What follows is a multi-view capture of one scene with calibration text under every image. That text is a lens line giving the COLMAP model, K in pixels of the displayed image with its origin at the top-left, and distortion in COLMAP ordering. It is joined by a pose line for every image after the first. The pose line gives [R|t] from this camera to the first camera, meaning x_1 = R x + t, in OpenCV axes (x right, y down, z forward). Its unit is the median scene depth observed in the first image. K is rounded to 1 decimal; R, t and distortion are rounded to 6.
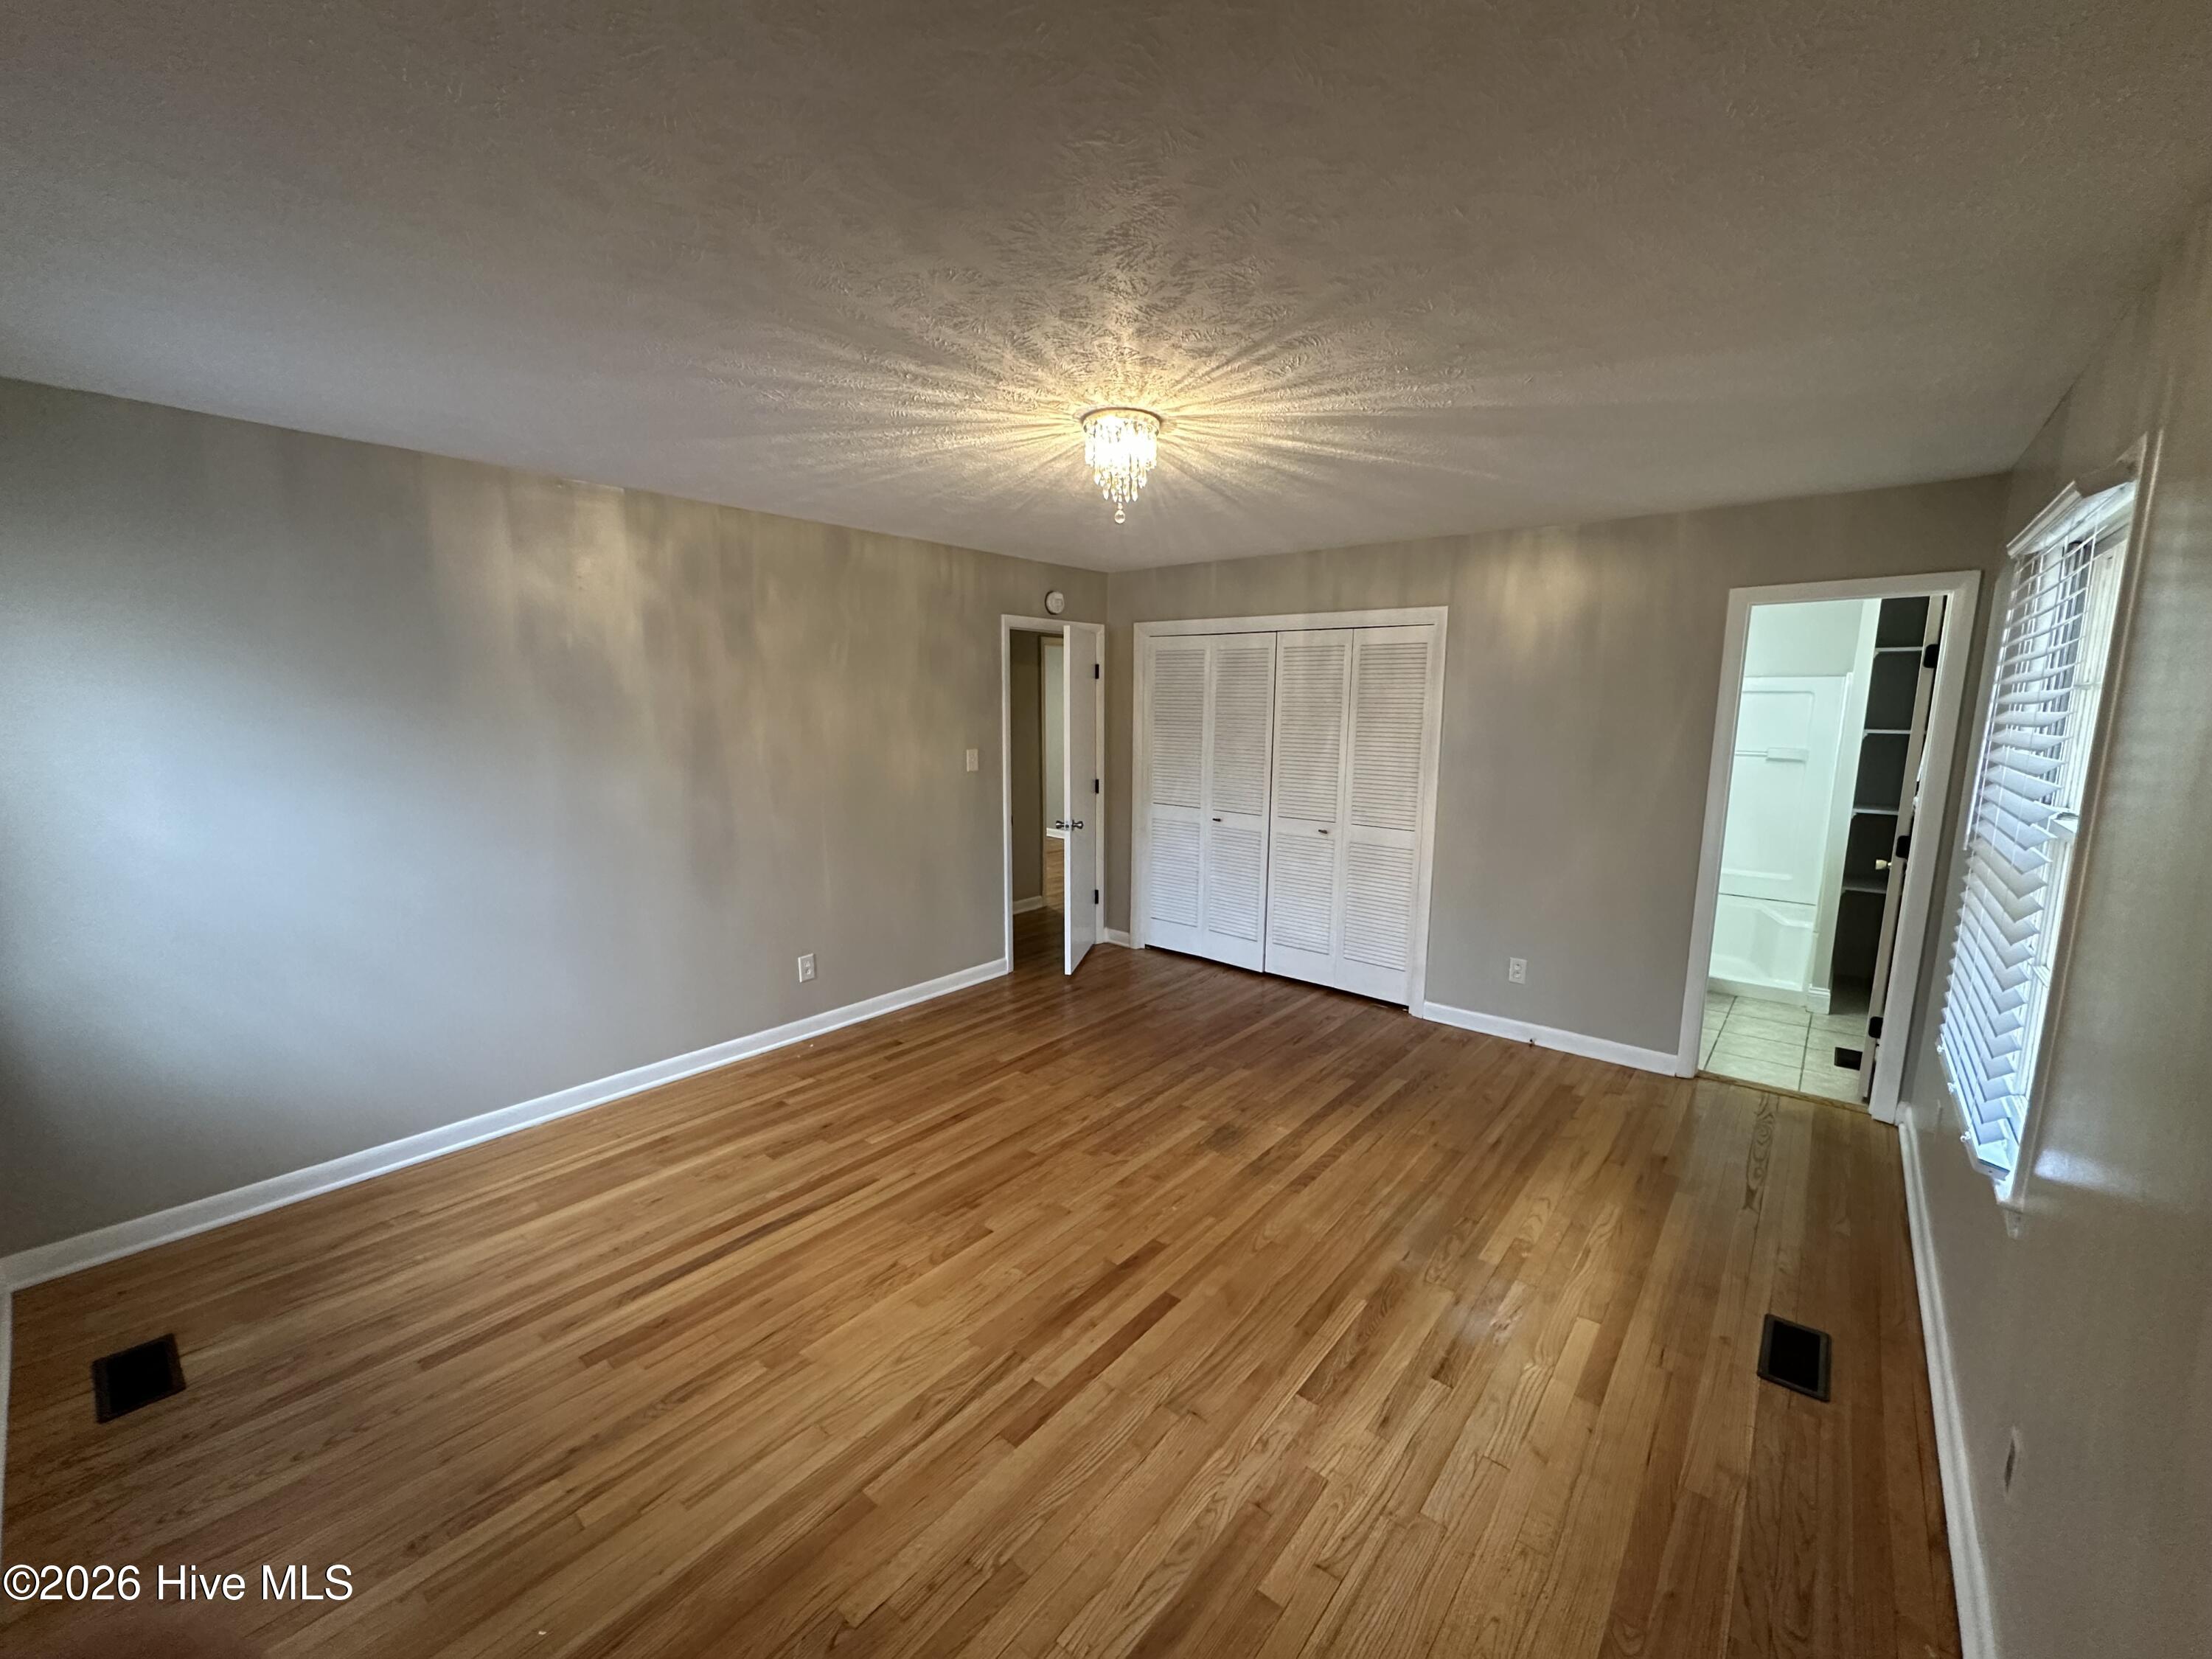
lens RADIAL K [[879.4, 0, 1104.4], [0, 879.4, 837.7], [0, 0, 1]] dist [-0.004218, 0.000836]
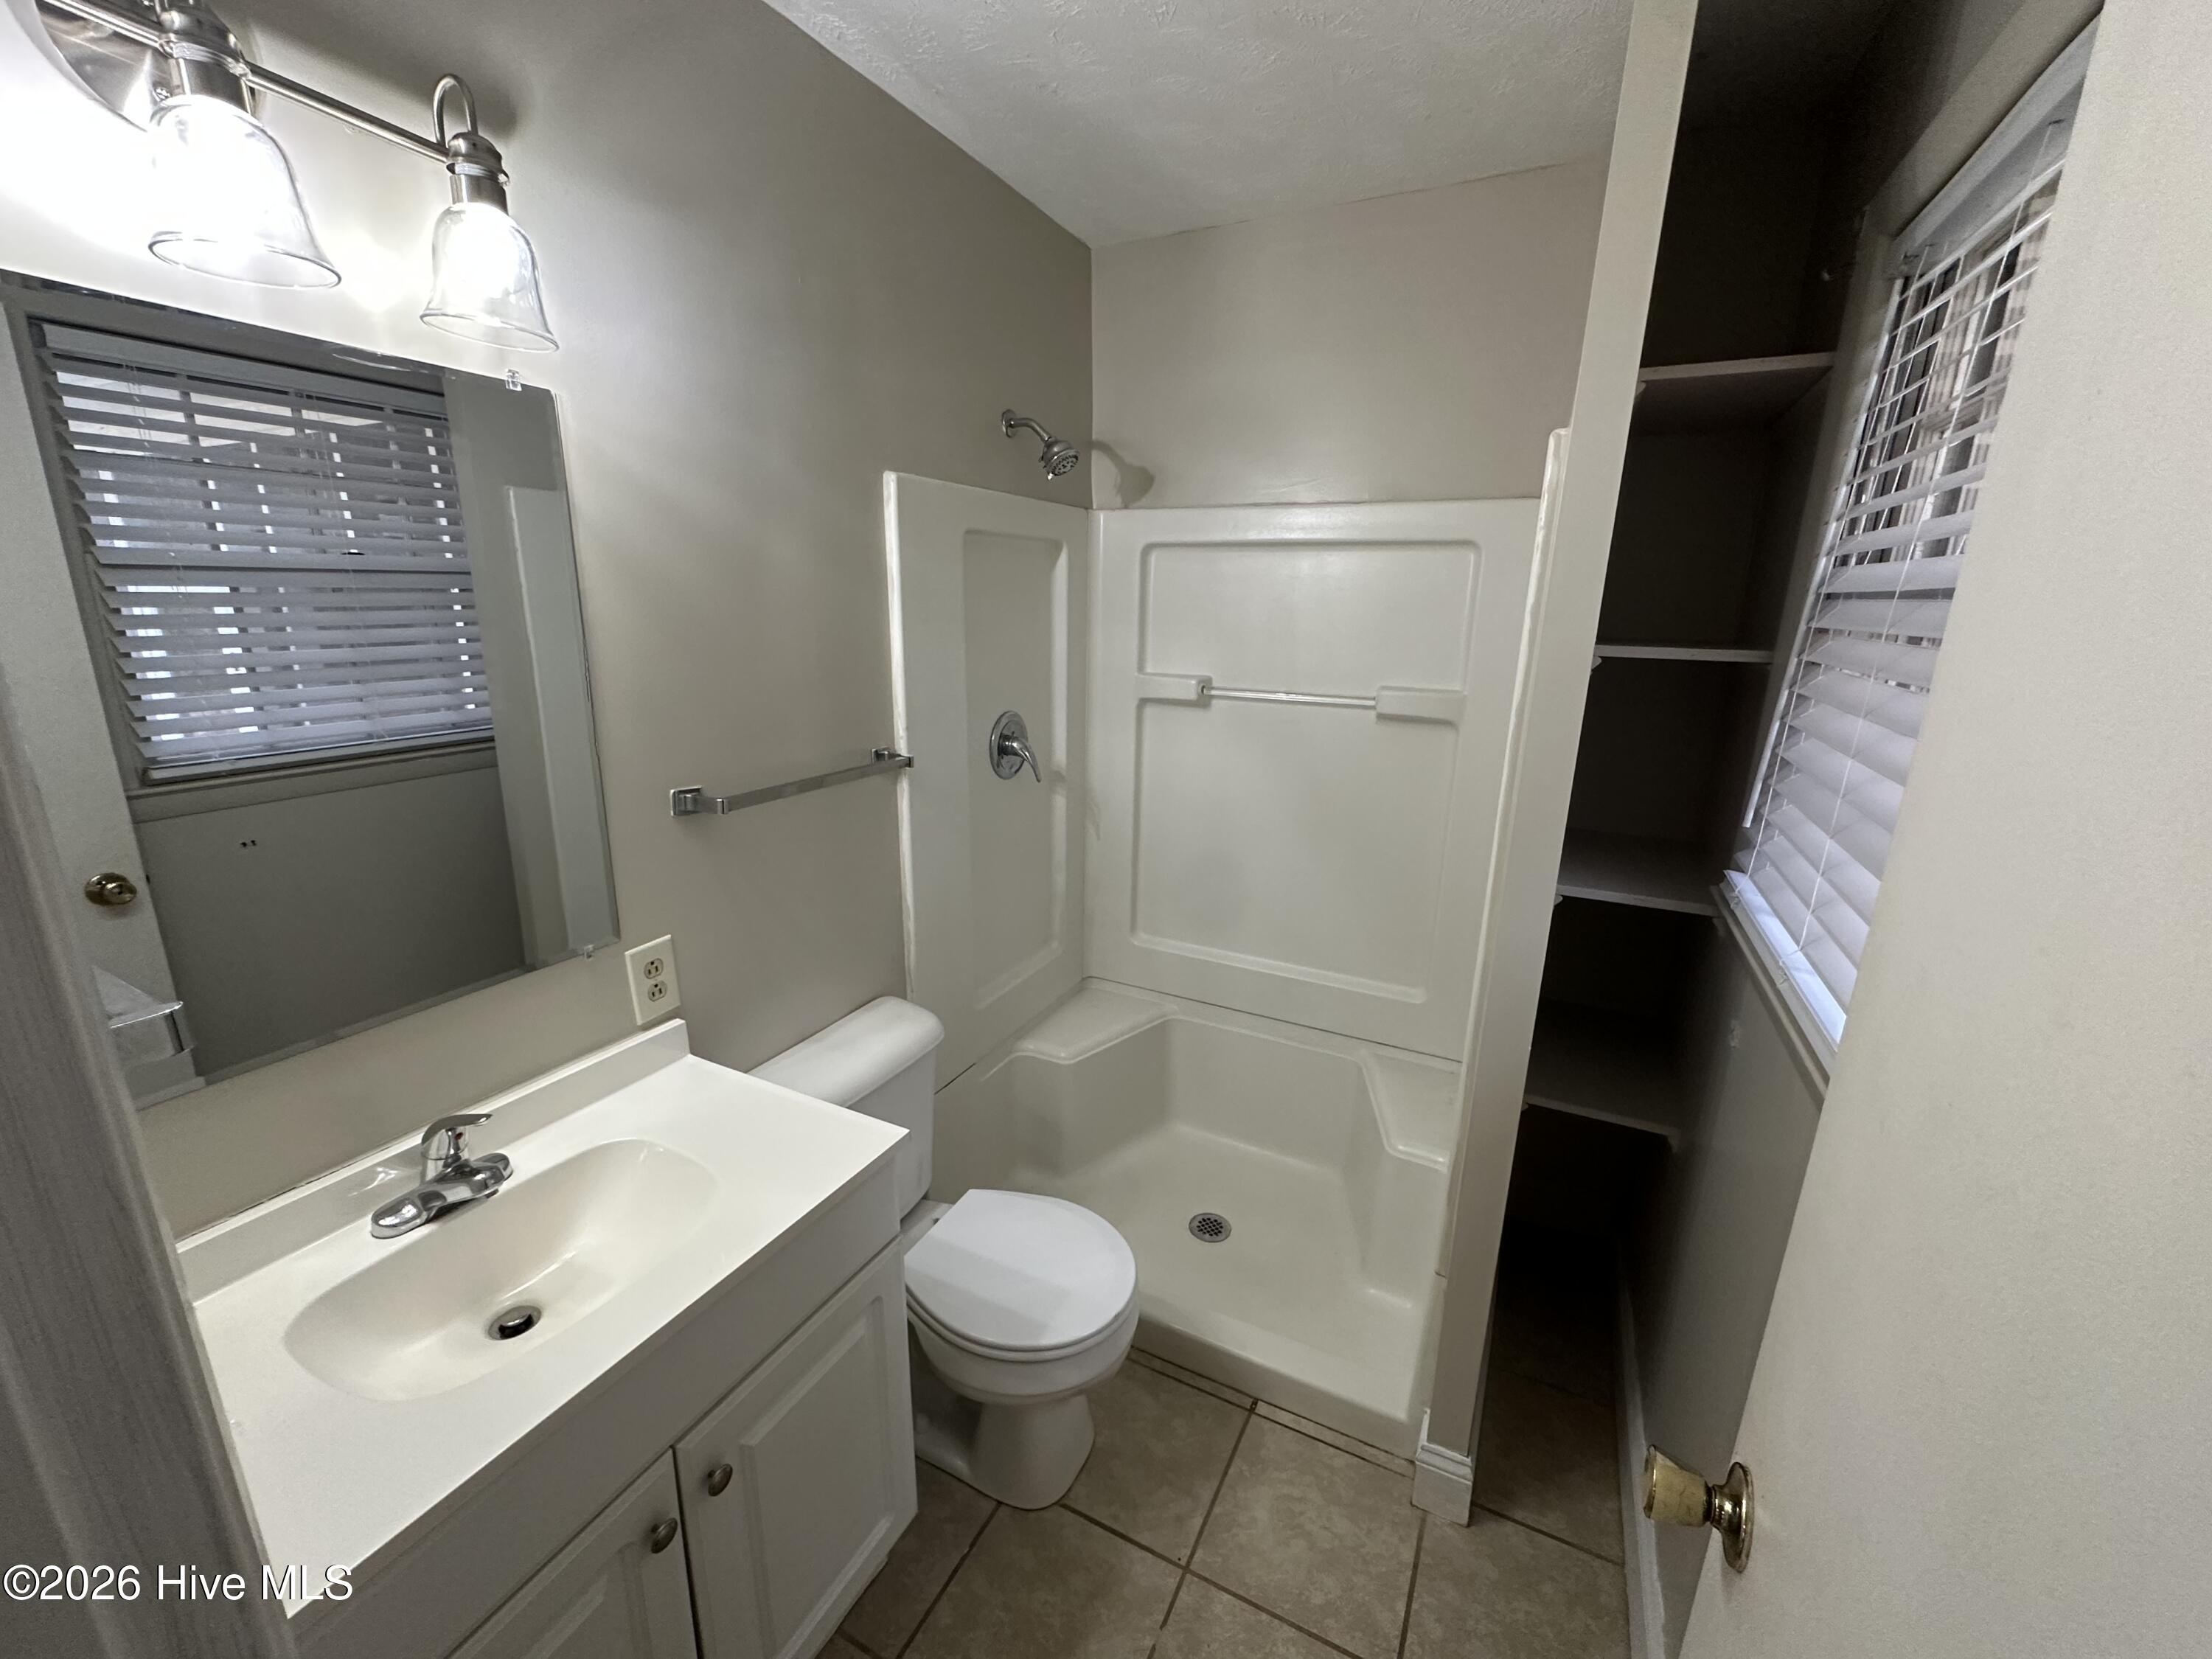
lens RADIAL K [[879.4, 0, 1101.2], [0, 879.4, 831.3], [0, 0, 1]] dist [-0.004218, 0.000836]
pose [[0.973635, -0.041937, 0.224222, 0.611157], [0.016881, 0.993506, 0.112520, -0.094179], [-0.227485, -0.105769, 0.968020, 0.717713]]
